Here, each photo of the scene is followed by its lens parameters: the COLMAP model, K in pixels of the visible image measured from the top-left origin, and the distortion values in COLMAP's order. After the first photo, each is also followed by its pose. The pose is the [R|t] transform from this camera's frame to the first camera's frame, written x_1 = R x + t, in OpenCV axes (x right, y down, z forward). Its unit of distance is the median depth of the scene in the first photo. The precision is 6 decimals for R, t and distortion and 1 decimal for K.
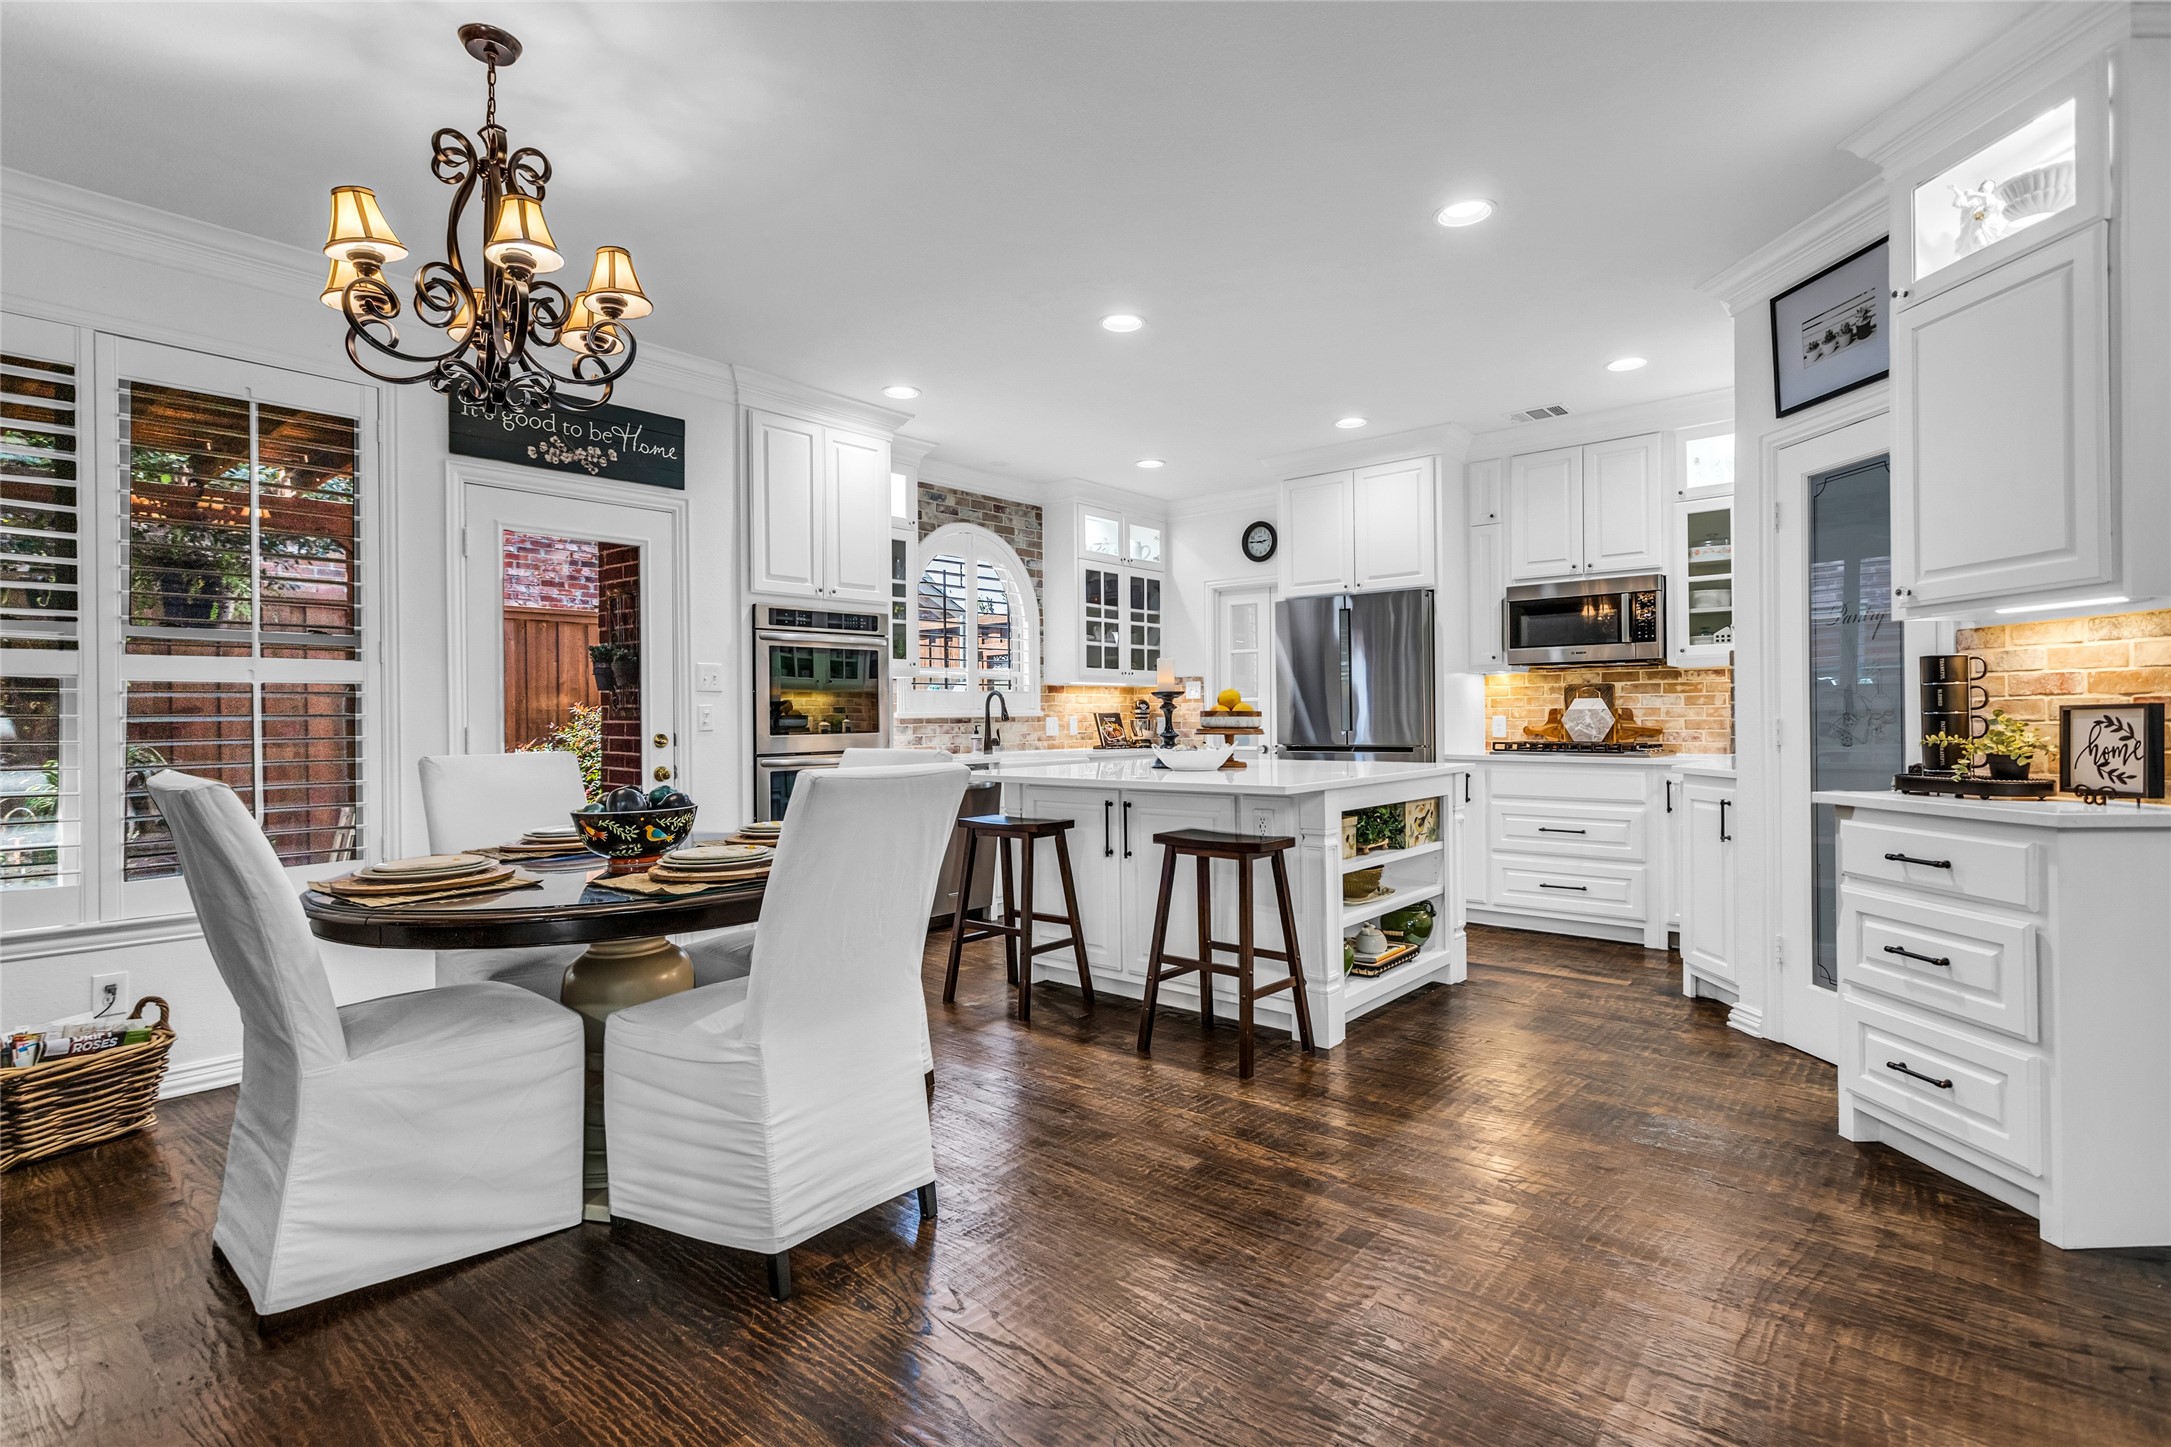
lens RADIAL K [[1042.7, 0, 1077.3], [0, 1042.7, 713.7], [0, 0, 1]] dist [0.001878, 0.002070]
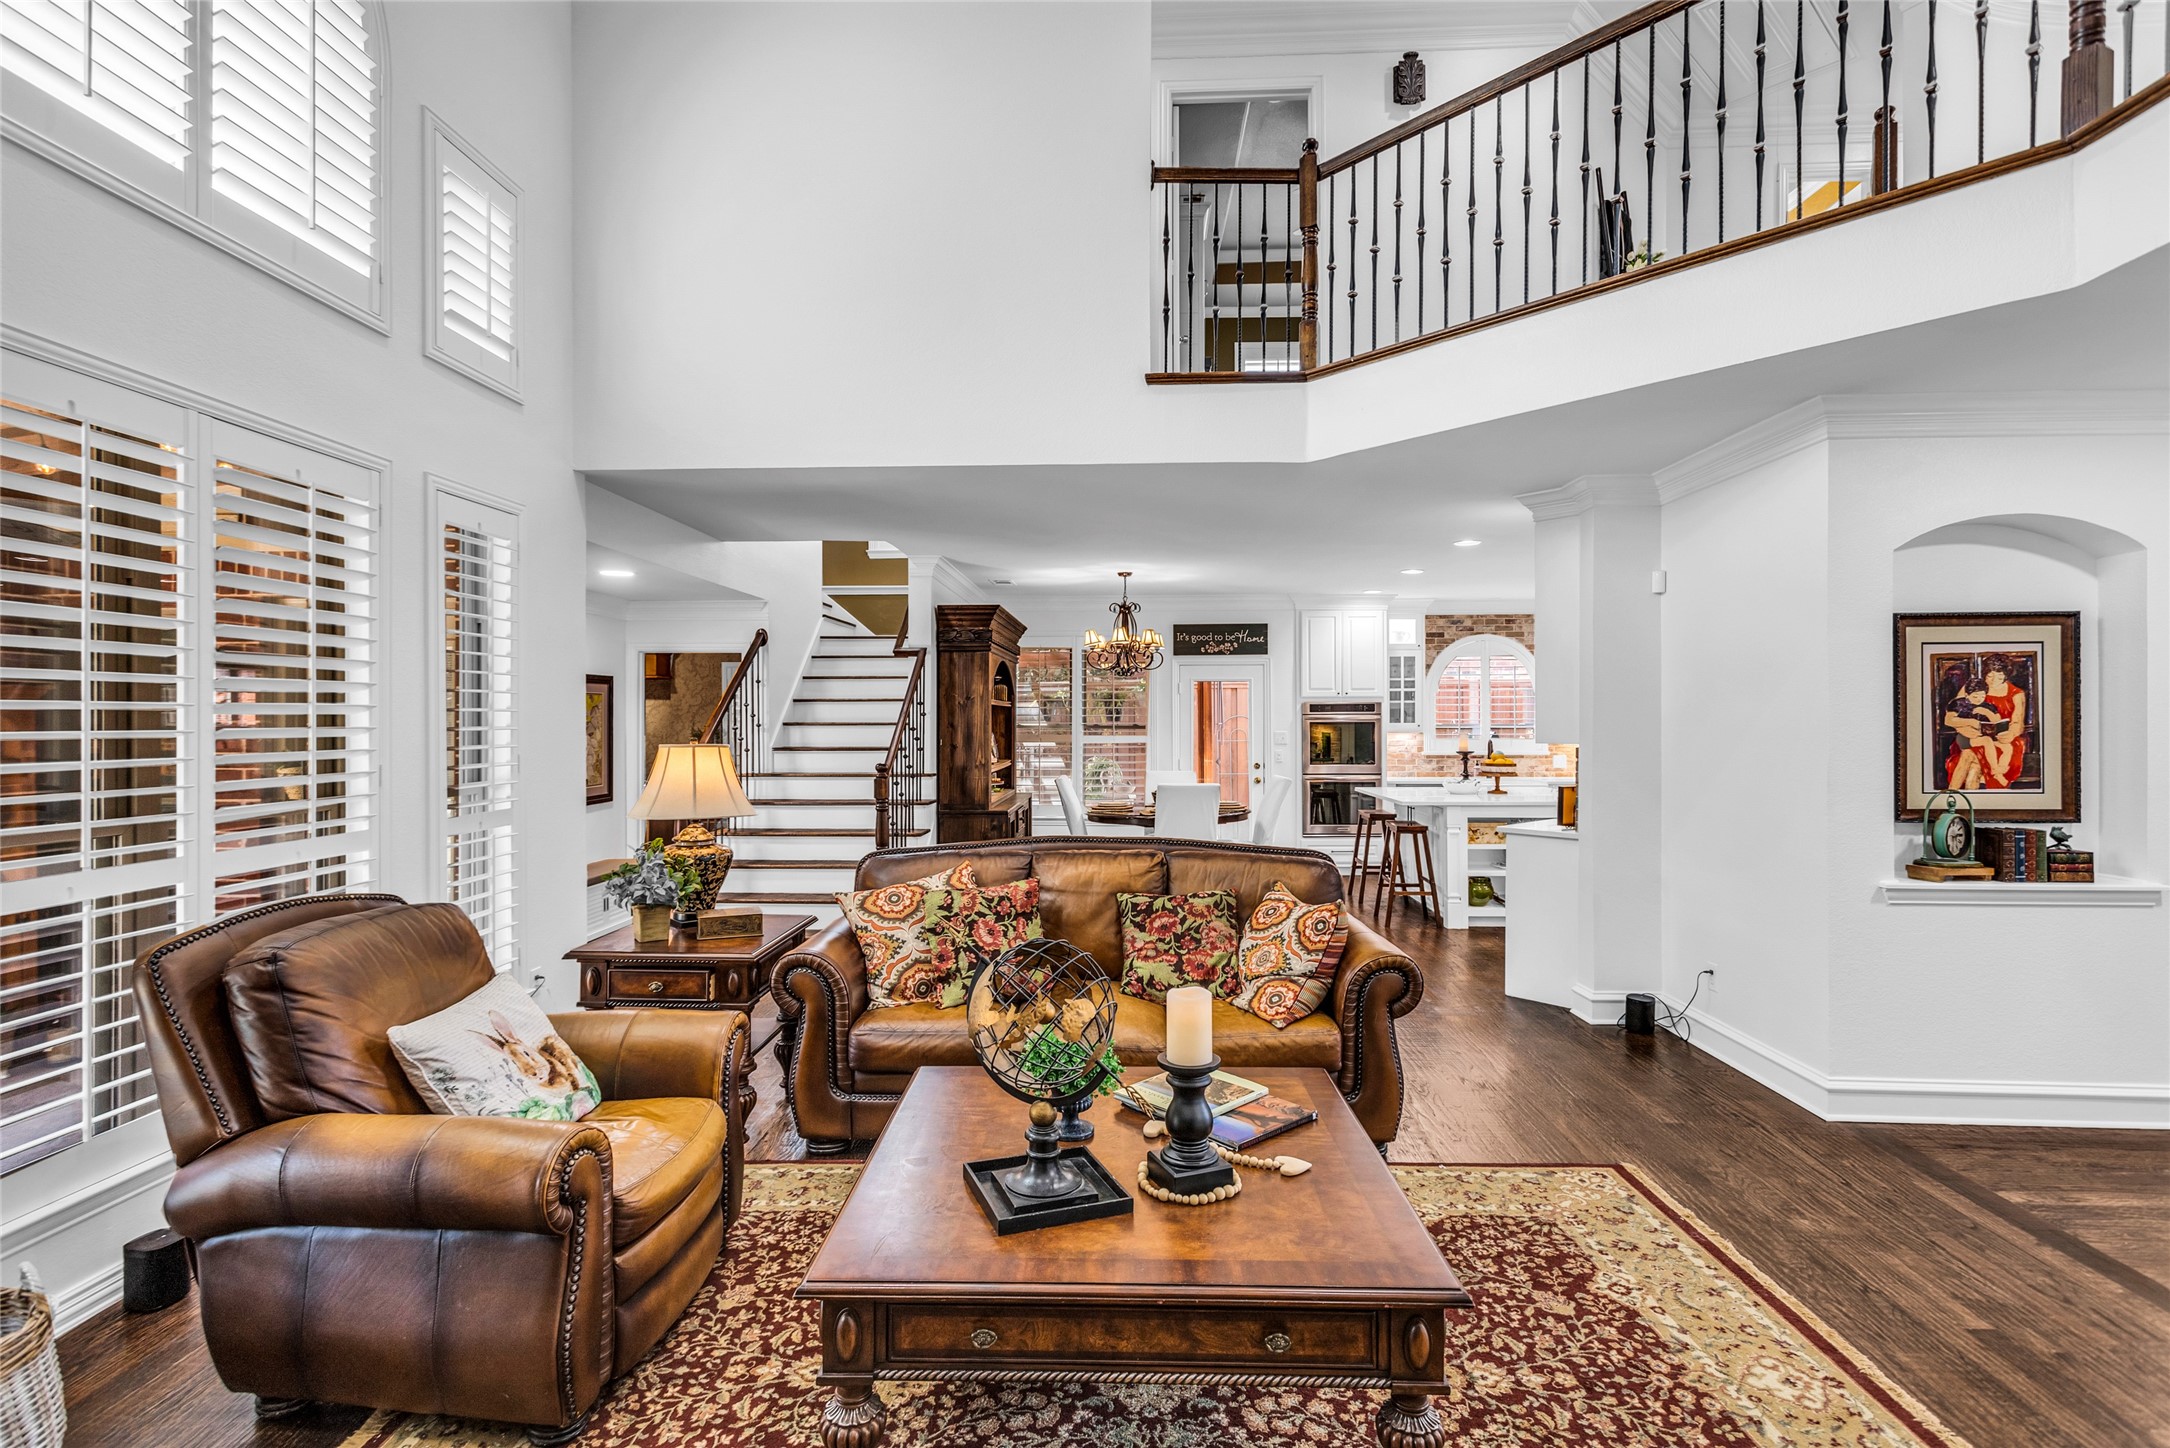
lens RADIAL K [[1042.2, 0, 1082.0], [0, 1042.2, 716.5], [0, 0, 1]] dist [0.001878, 0.002070]
pose [[0.620030, 0.006912, -0.784548, 0.973883], [-0.002864, 0.999974, 0.006547, -0.081007], [0.784573, -0.001812, 0.620034, -0.604091]]
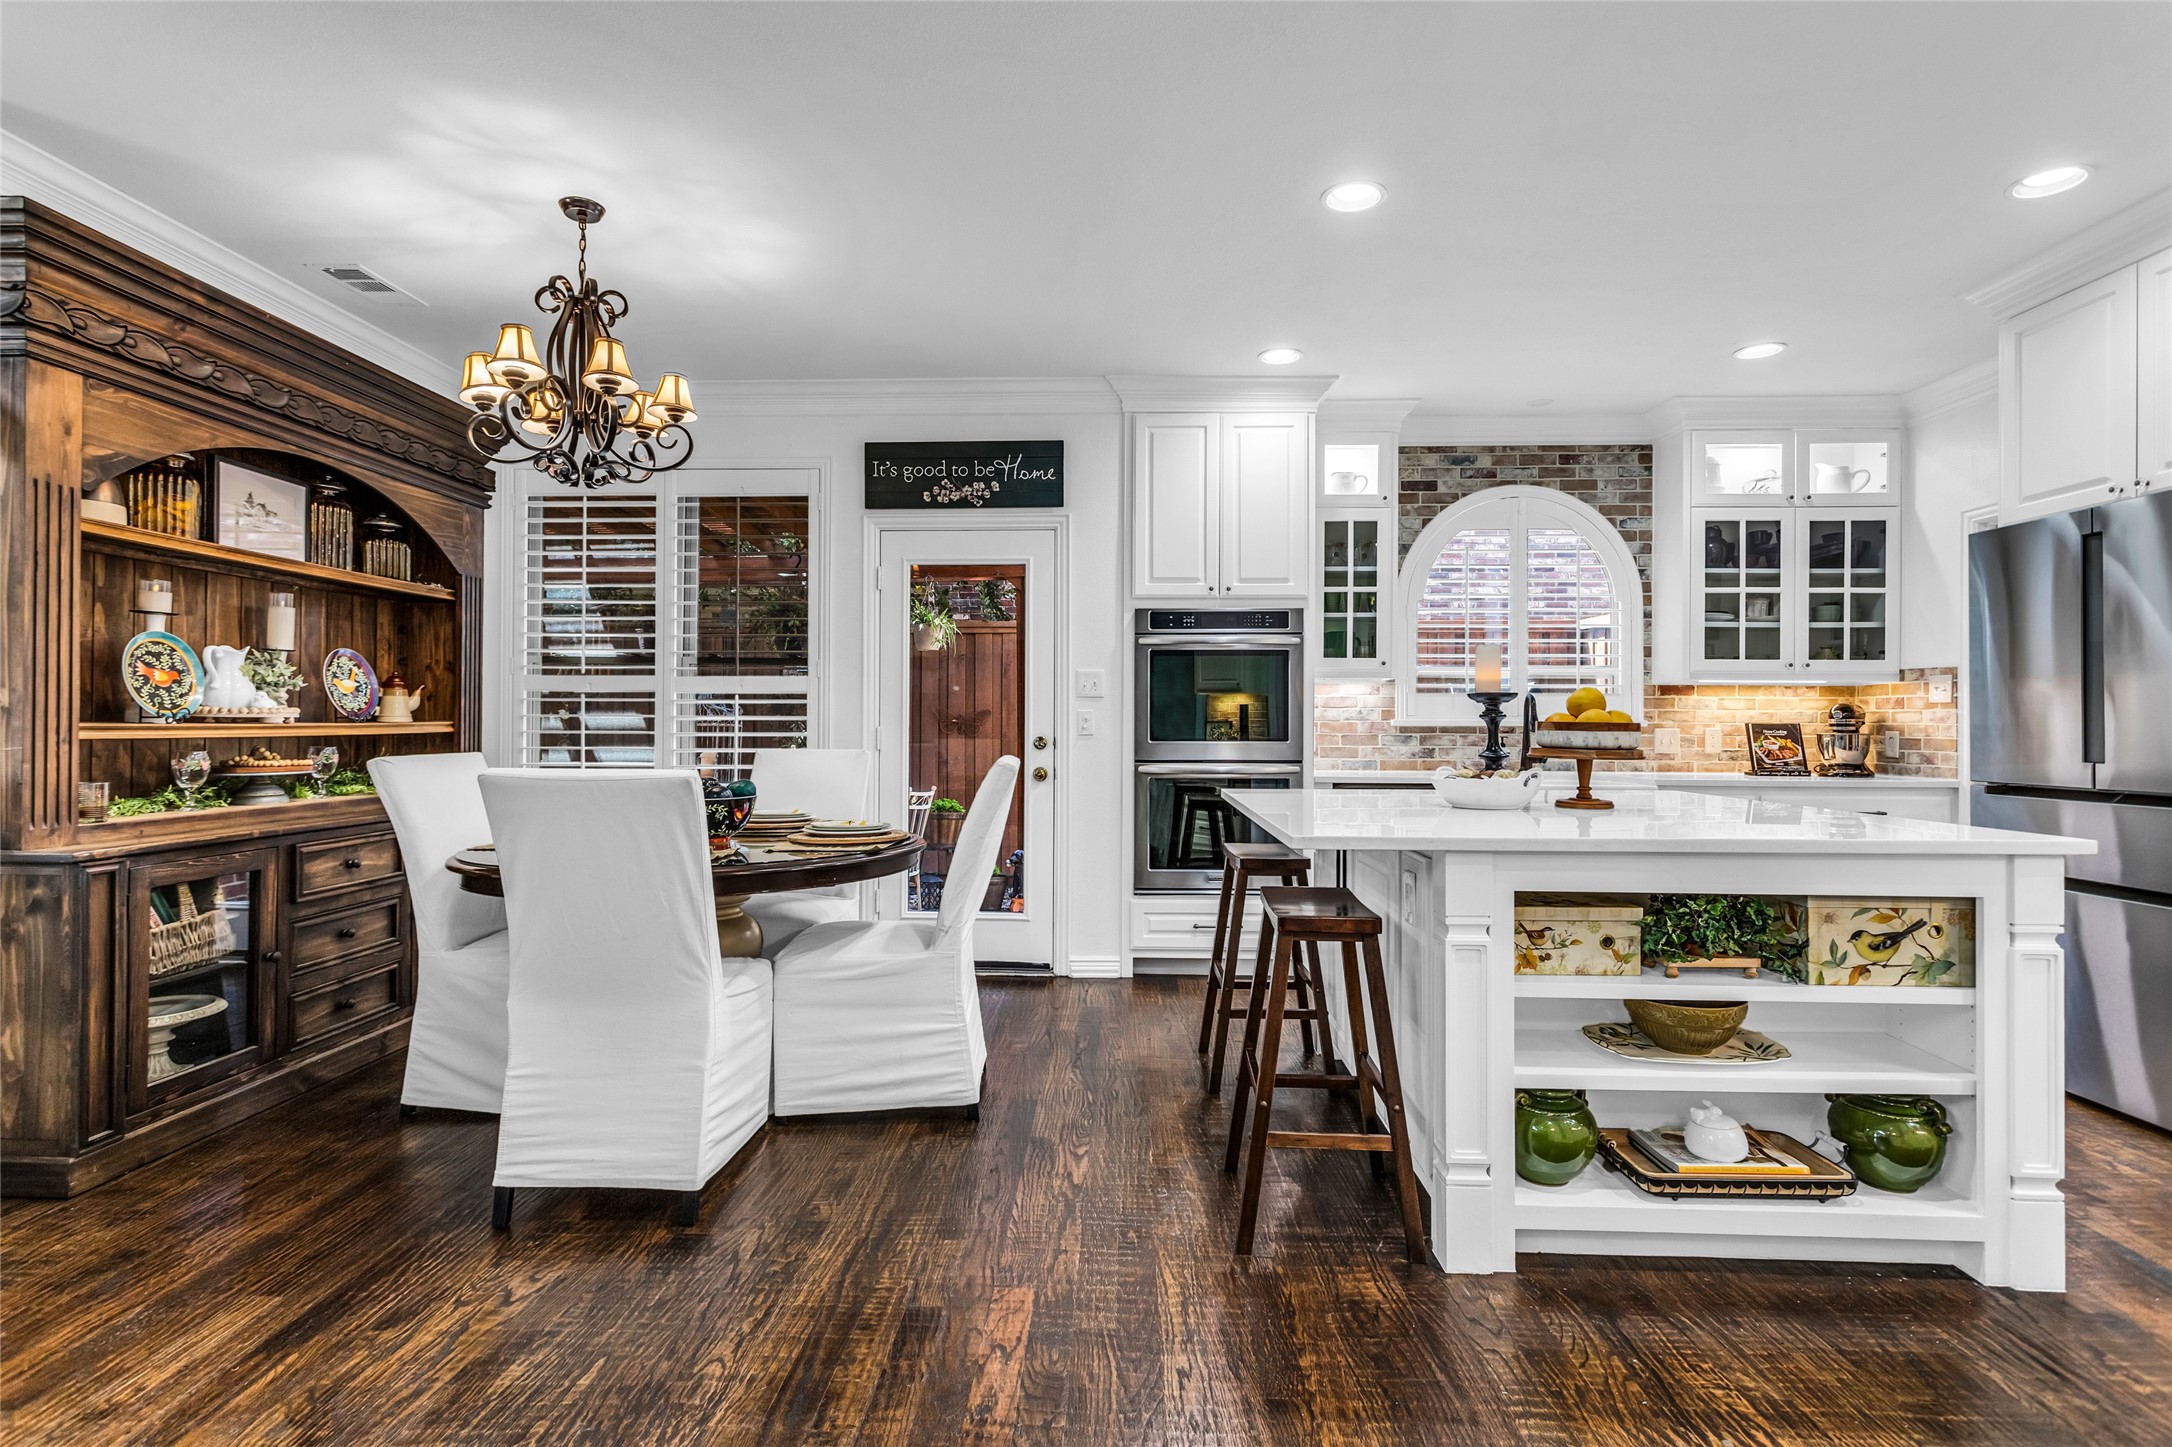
lens RADIAL K [[1043.1, 0, 1086.6], [0, 1043.1, 718.0], [0, 0, 1]] dist [0.001878, 0.002070]
pose [[0.630146, 0.009183, -0.776422, 0.394980], [-0.009892, 0.999944, 0.003799, -0.003797], [0.776413, 0.005286, 0.630202, 0.302125]]
